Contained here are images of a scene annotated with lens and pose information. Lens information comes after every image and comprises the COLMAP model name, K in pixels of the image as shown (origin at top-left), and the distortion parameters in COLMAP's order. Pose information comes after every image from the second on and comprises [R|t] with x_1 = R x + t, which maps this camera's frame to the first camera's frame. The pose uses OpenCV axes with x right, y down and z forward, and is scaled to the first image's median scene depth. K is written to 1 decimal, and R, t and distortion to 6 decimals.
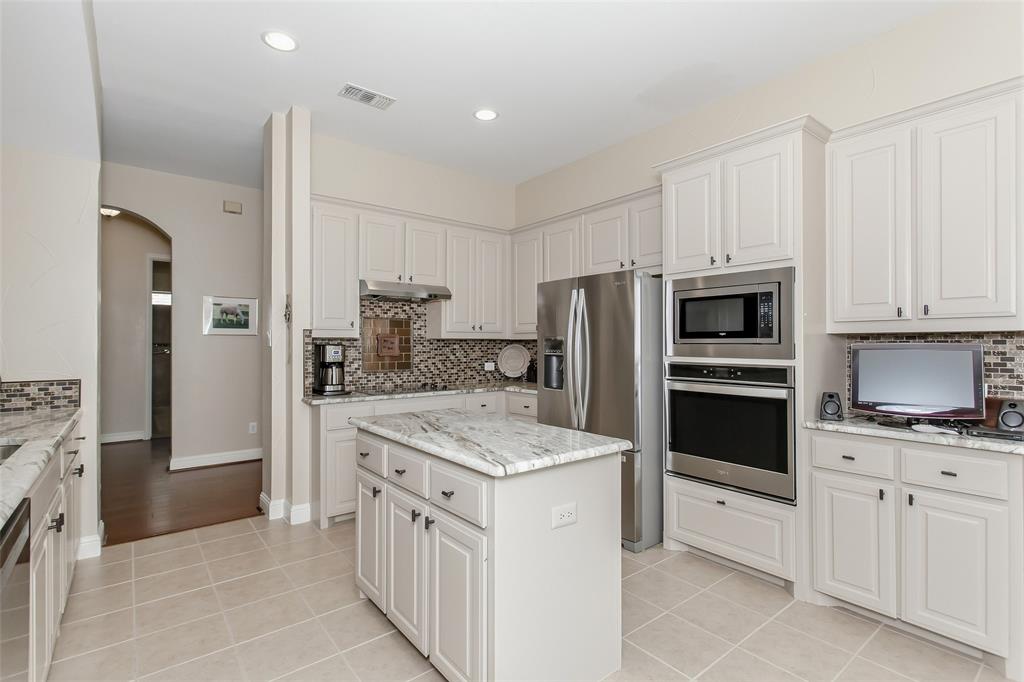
lens RADIAL K [[487.6, 0, 510.3], [0, 487.6, 339.9], [0, 0, 1]] dist [0.000935, 0.000043]
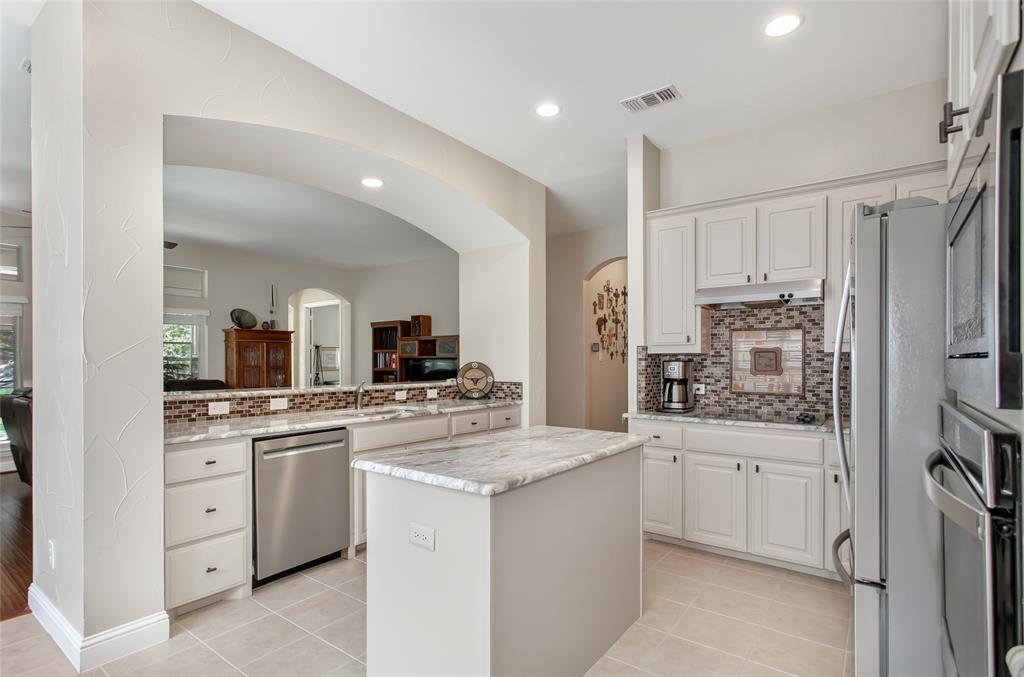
lens RADIAL K [[500.9, 0, 509.4], [0, 500.9, 361.5], [0, 0, 1]] dist [0.001025, 0.000029]
pose [[0.257551, 0.001568, -0.966263, 0.516091], [0.004551, 0.999986, 0.002836, 0.007124], [0.966254, -0.005128, 0.257540, 0.426287]]
